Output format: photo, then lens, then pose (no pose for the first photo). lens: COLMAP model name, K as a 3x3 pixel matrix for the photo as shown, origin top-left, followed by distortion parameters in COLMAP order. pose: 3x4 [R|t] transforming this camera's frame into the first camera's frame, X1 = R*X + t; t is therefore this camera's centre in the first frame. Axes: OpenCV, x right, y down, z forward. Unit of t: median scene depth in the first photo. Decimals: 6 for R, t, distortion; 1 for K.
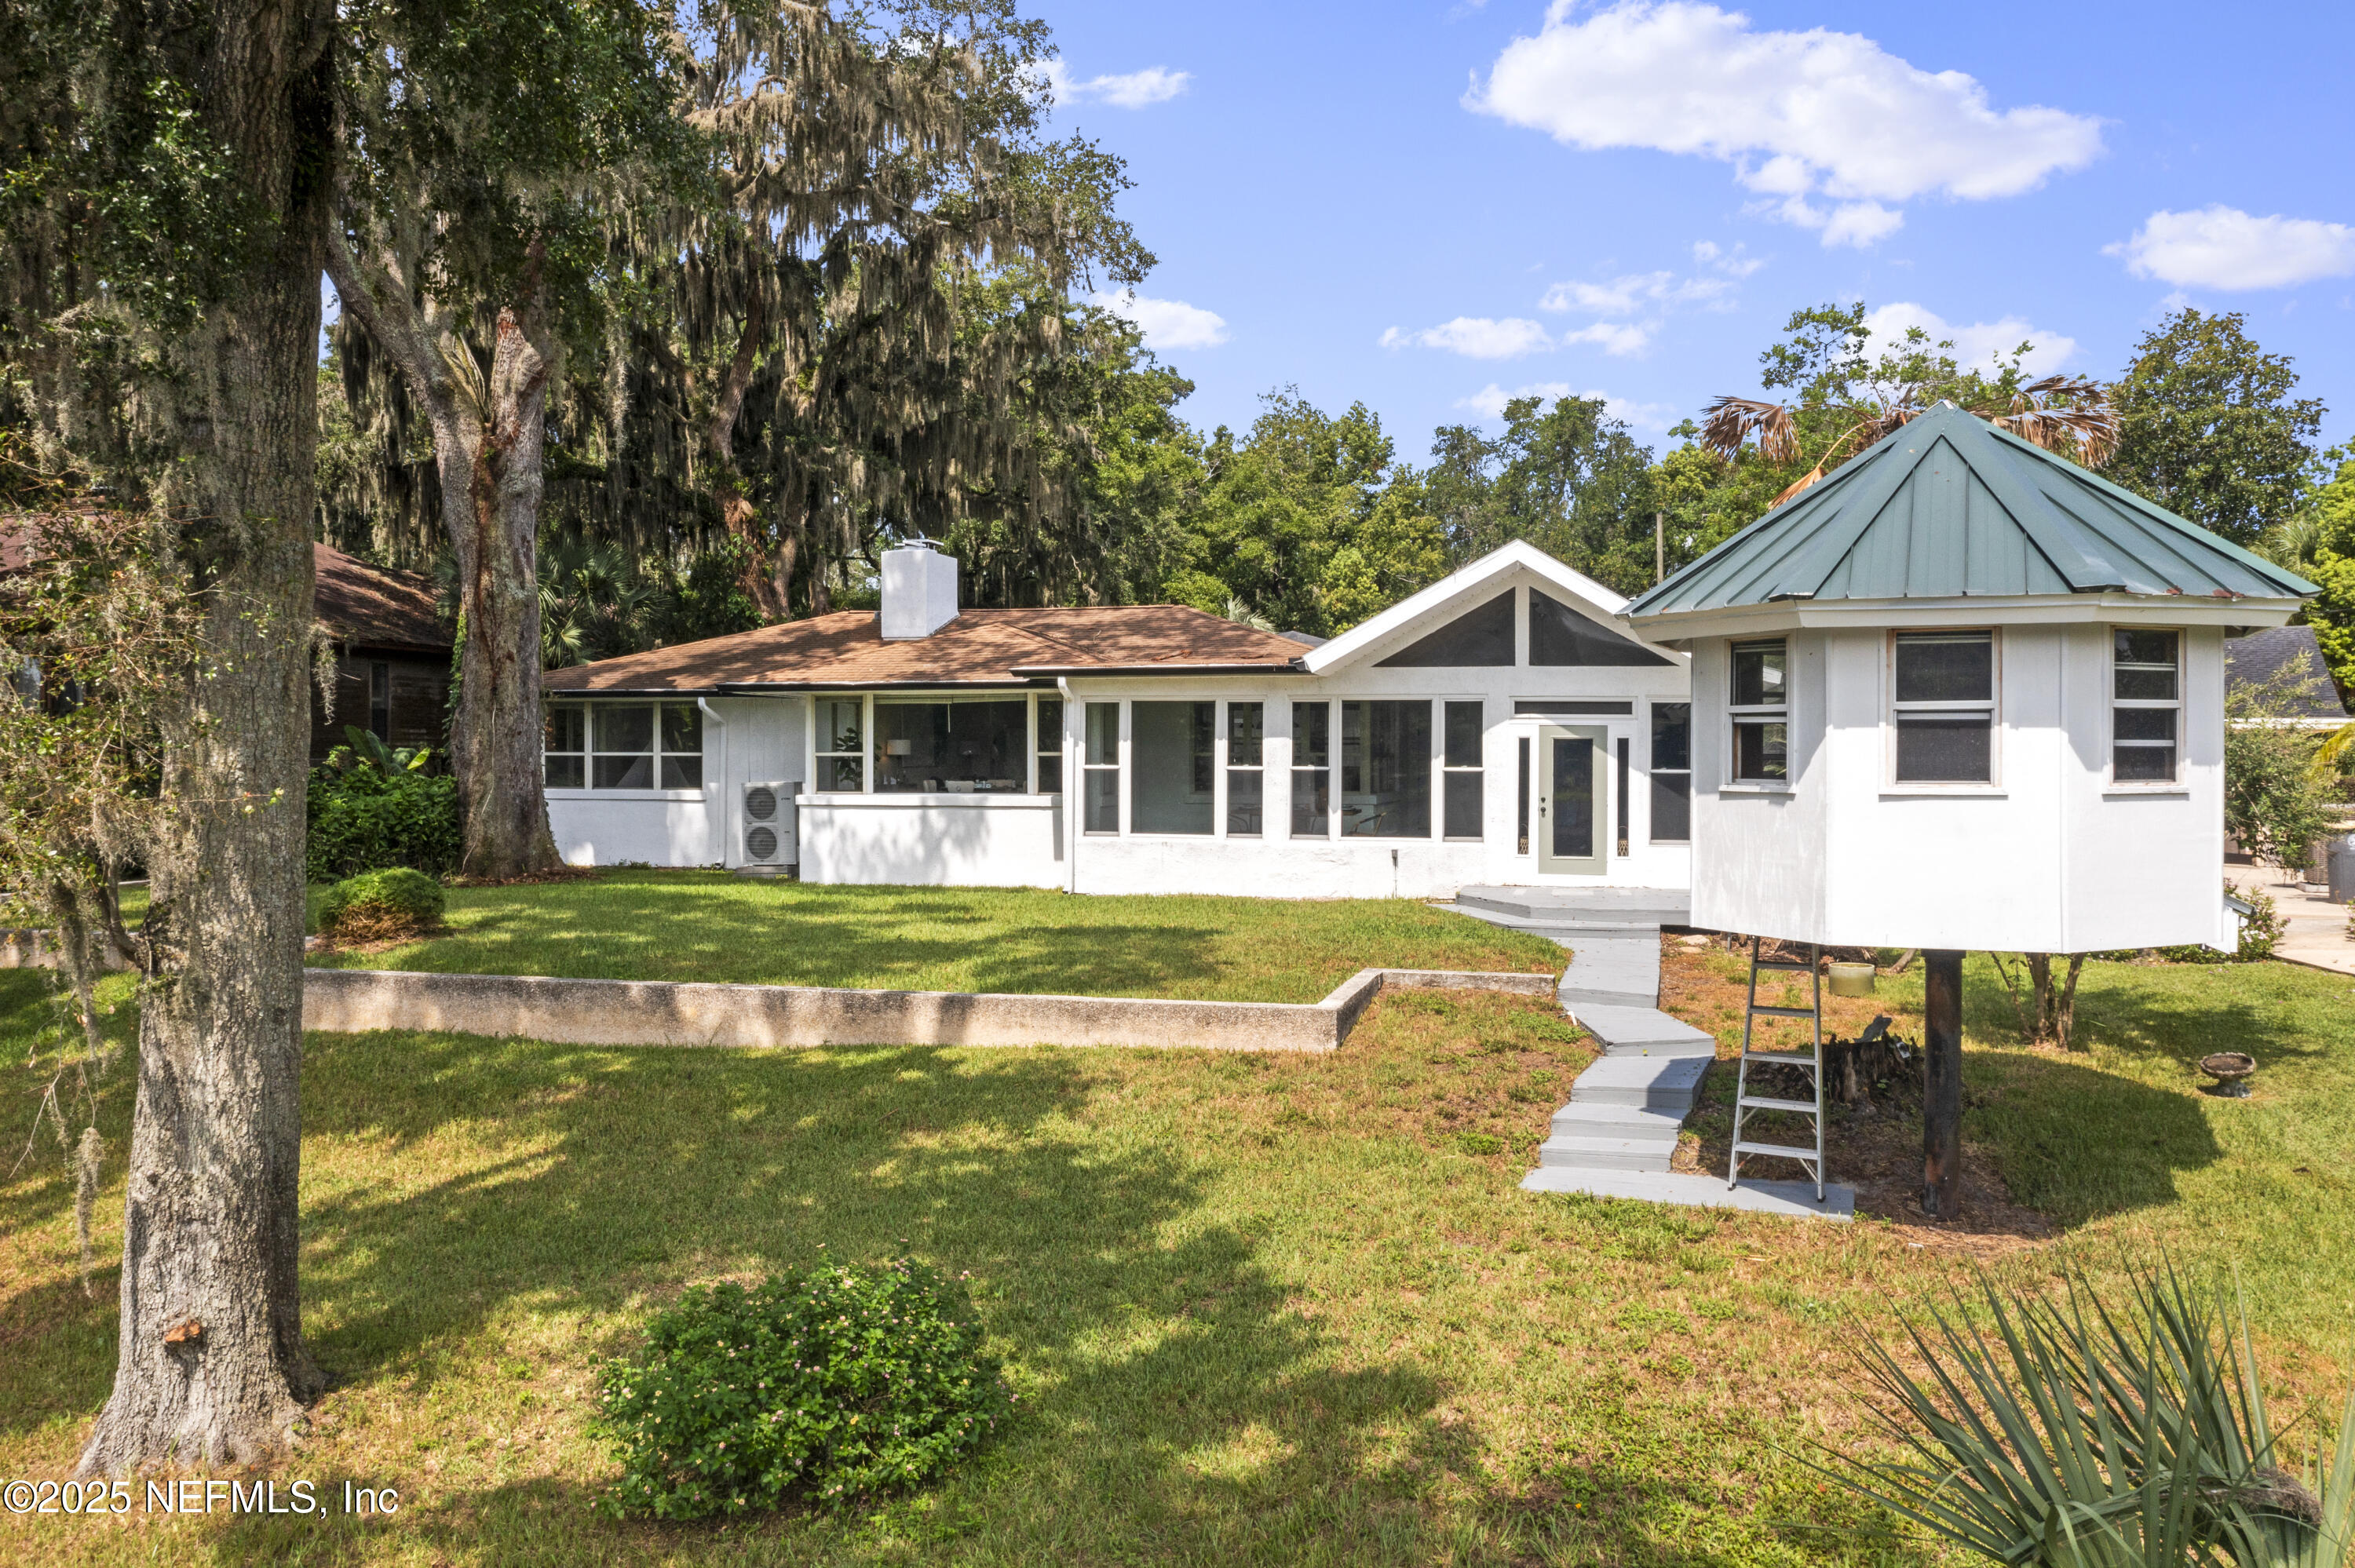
lens RADIAL K [[1872.1, 0, 1183.1], [0, 1872.1, 812.4], [0, 0, 1]] dist [-0.024599, 0.001547]
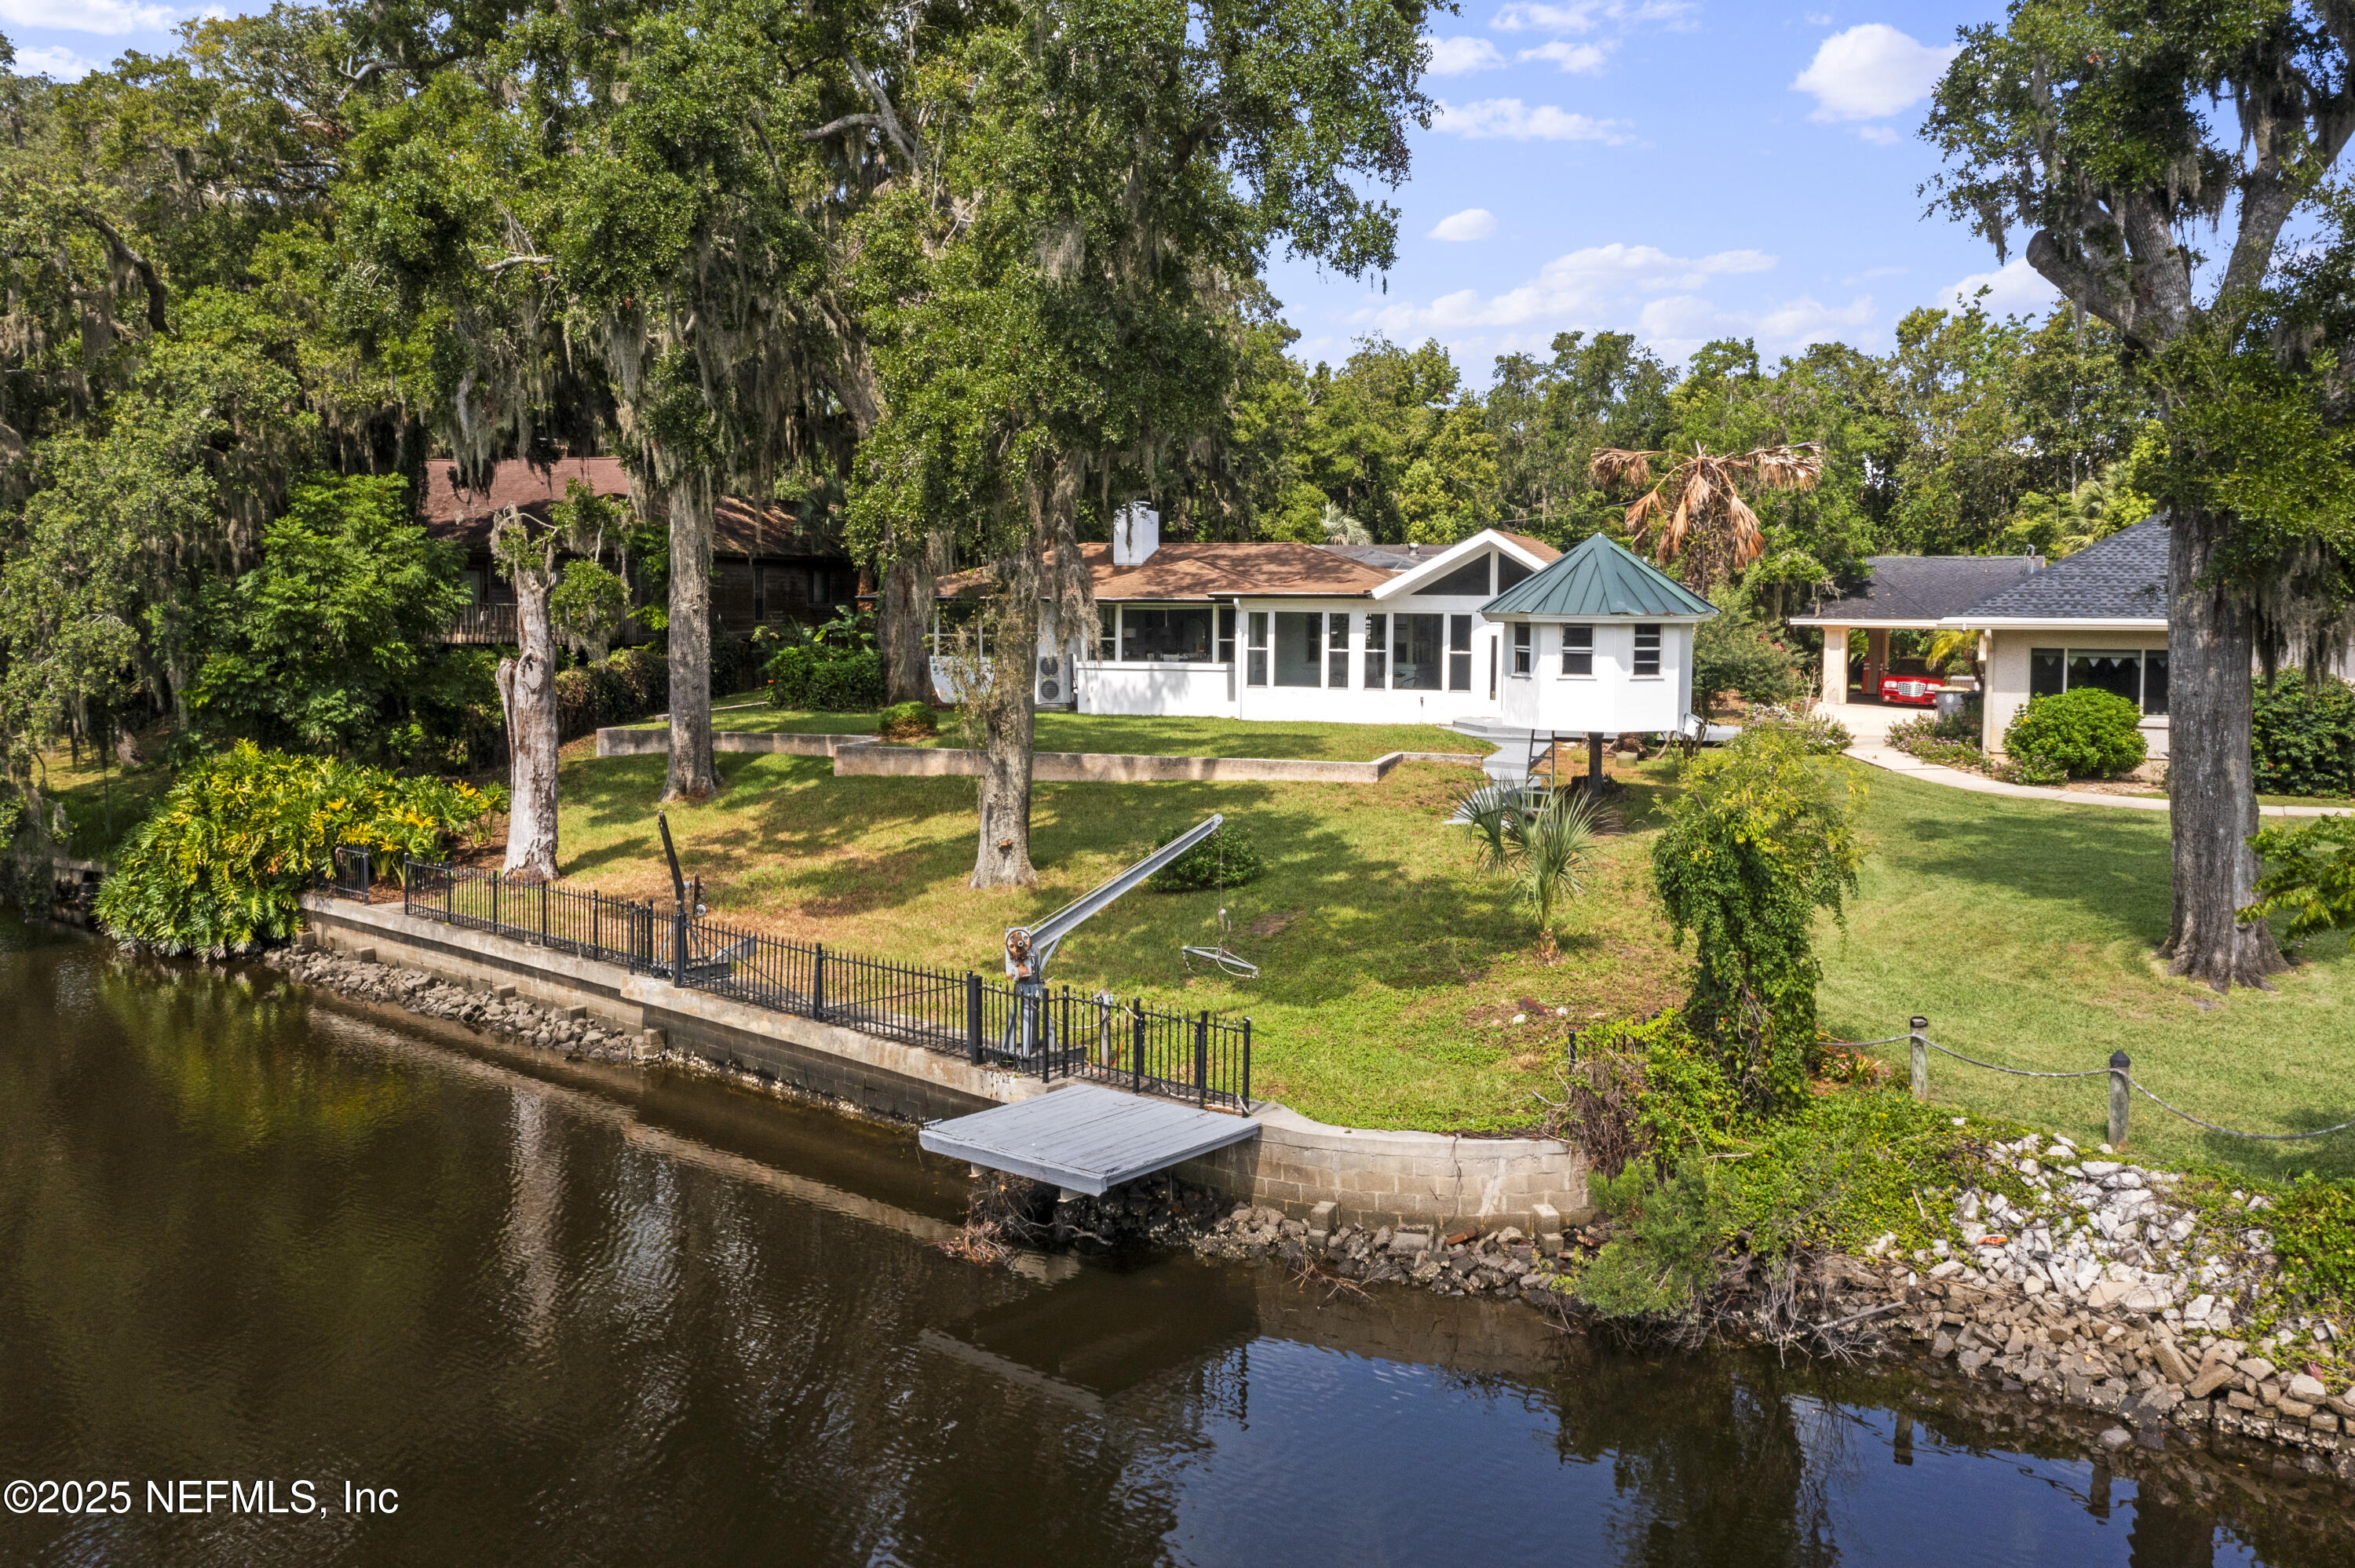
lens RADIAL K [[1887.2, 0, 1177.5], [0, 1887.2, 784.0], [0, 0, 1]] dist [-0.021919, 0.005953]
pose [[0.998711, 0.011576, -0.049424, -0.029287], [-0.008294, 0.997779, 0.066099, -0.013752], [0.050079, -0.065604, 0.996588, -0.786561]]
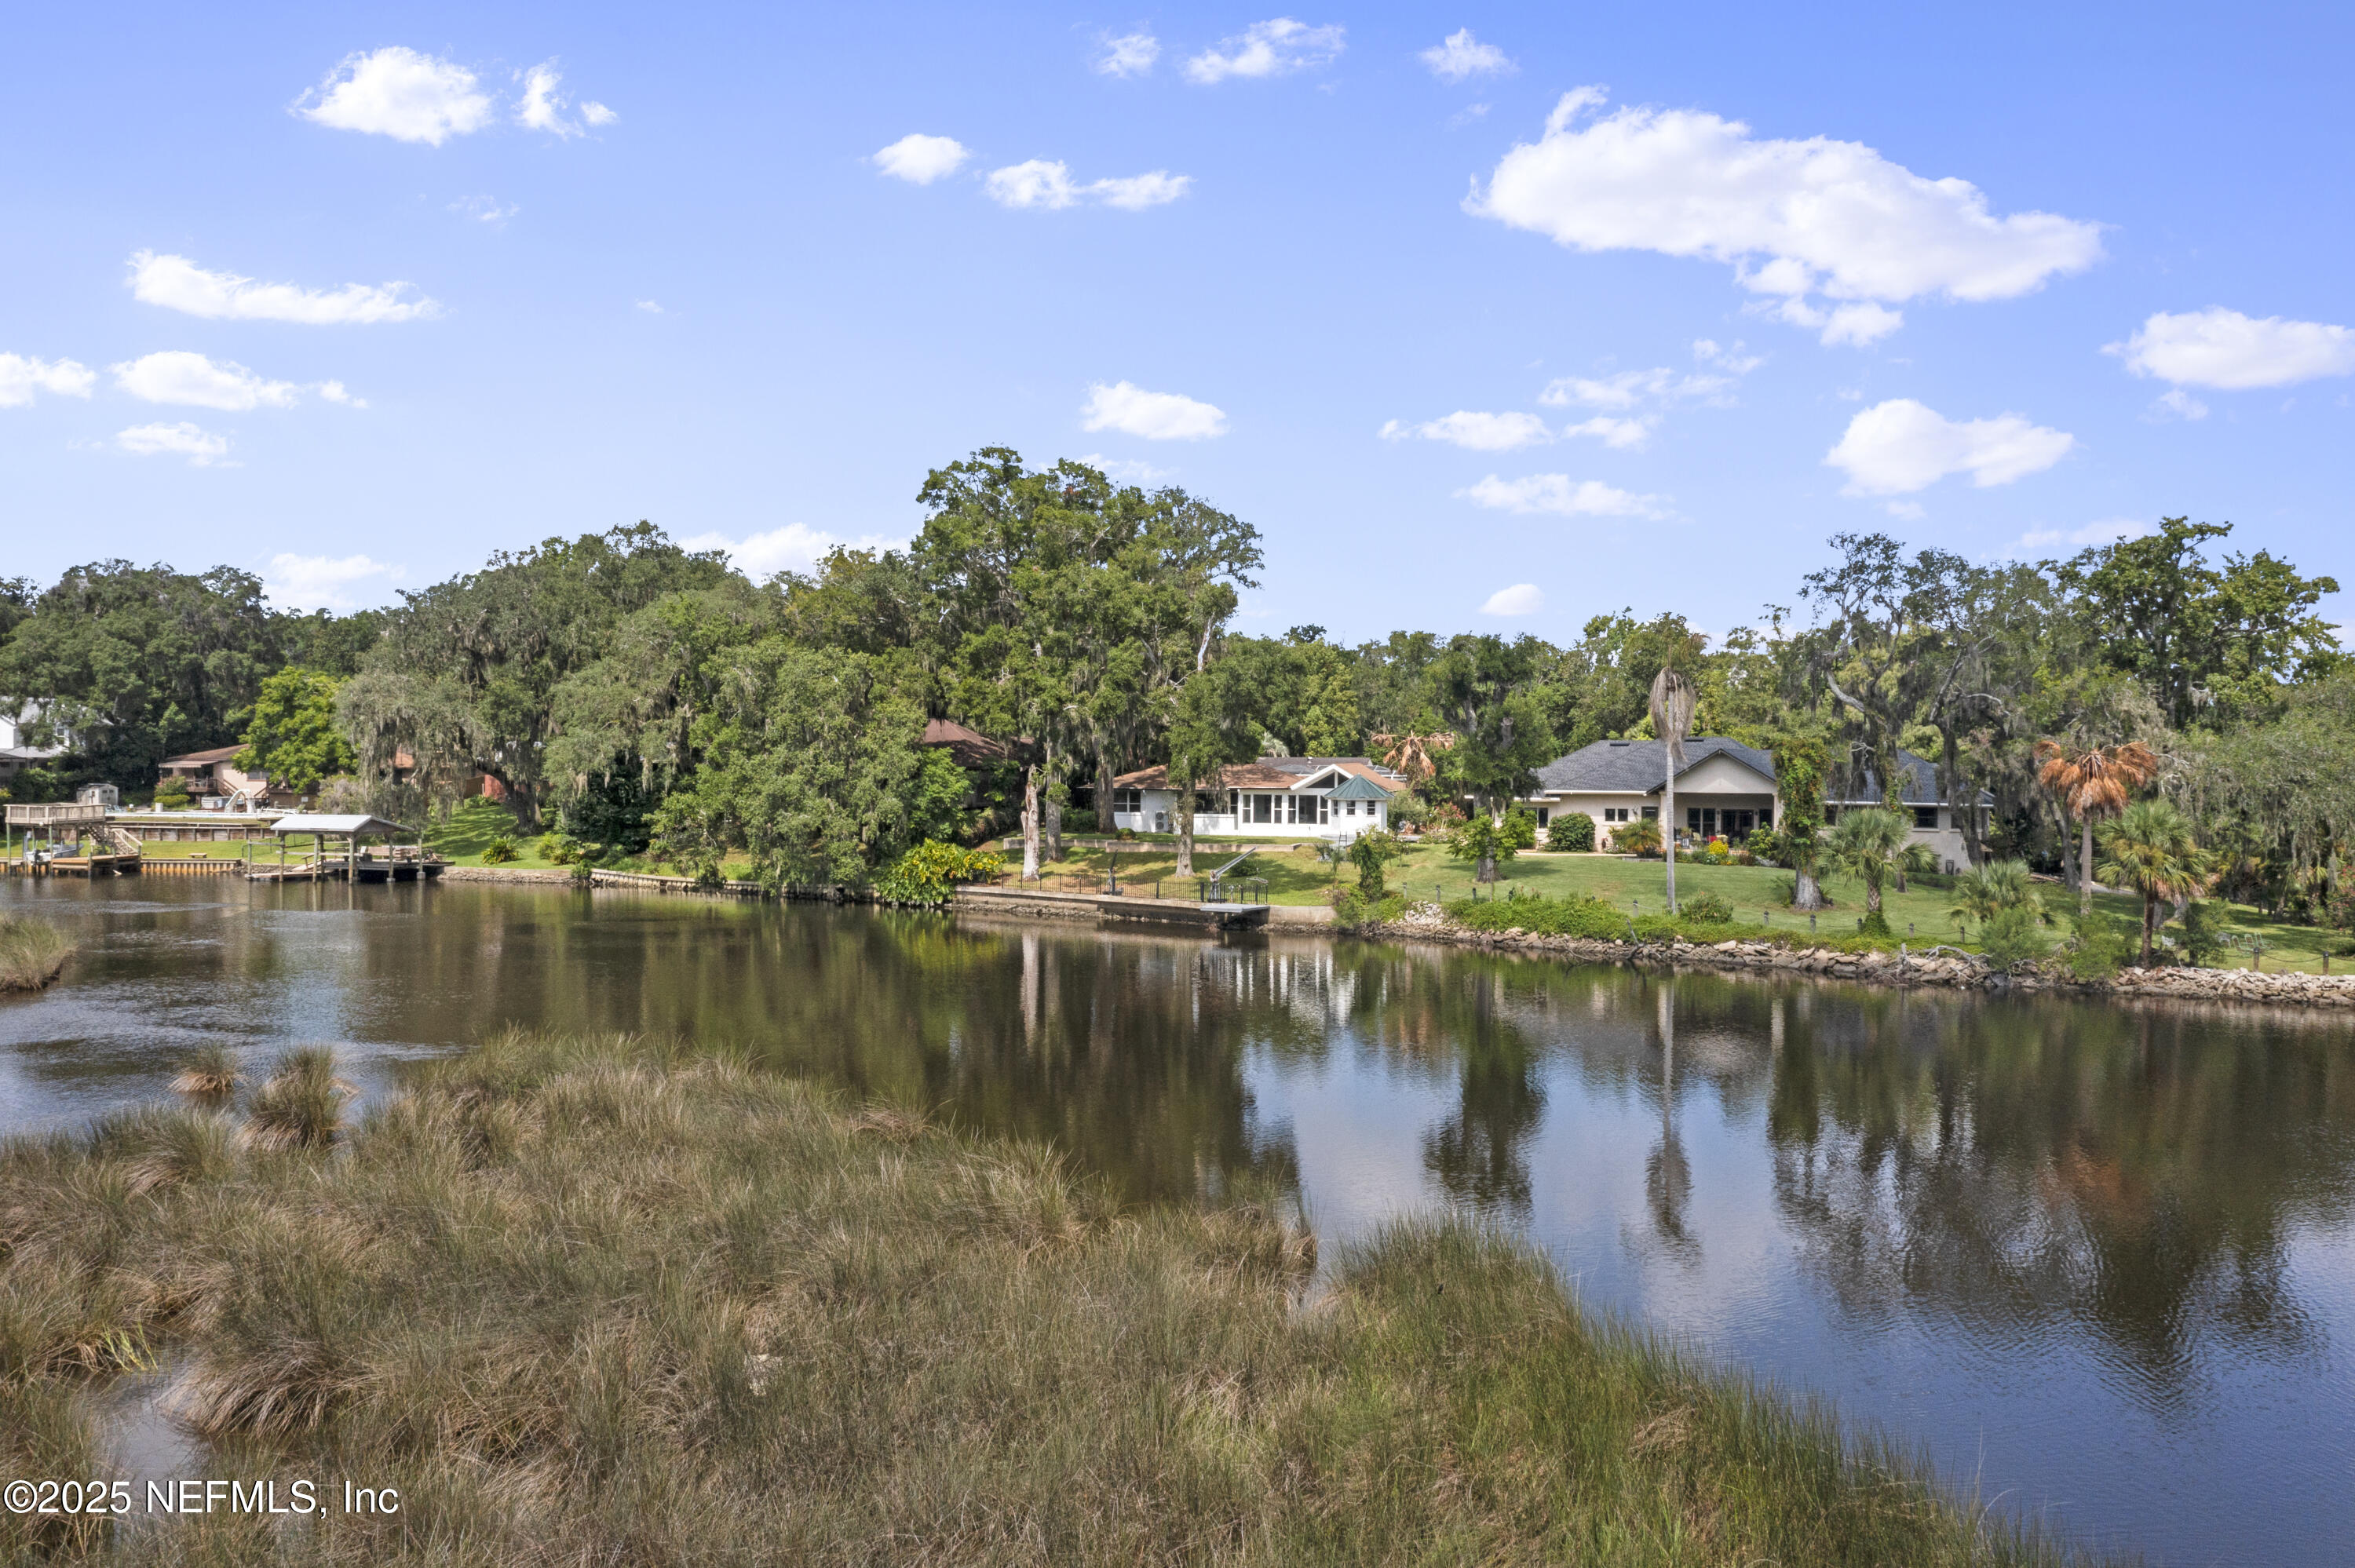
lens RADIAL K [[1934.7, 0, 1177.5], [0, 1934.7, 784.0], [0, 0, 1]] dist [-0.010980, -0.000727]
pose [[0.999982, 0.004863, -0.003644, -0.195047], [-0.004938, 0.999767, -0.020999, 0.015944], [0.003541, 0.021016, 0.999773, -3.718497]]
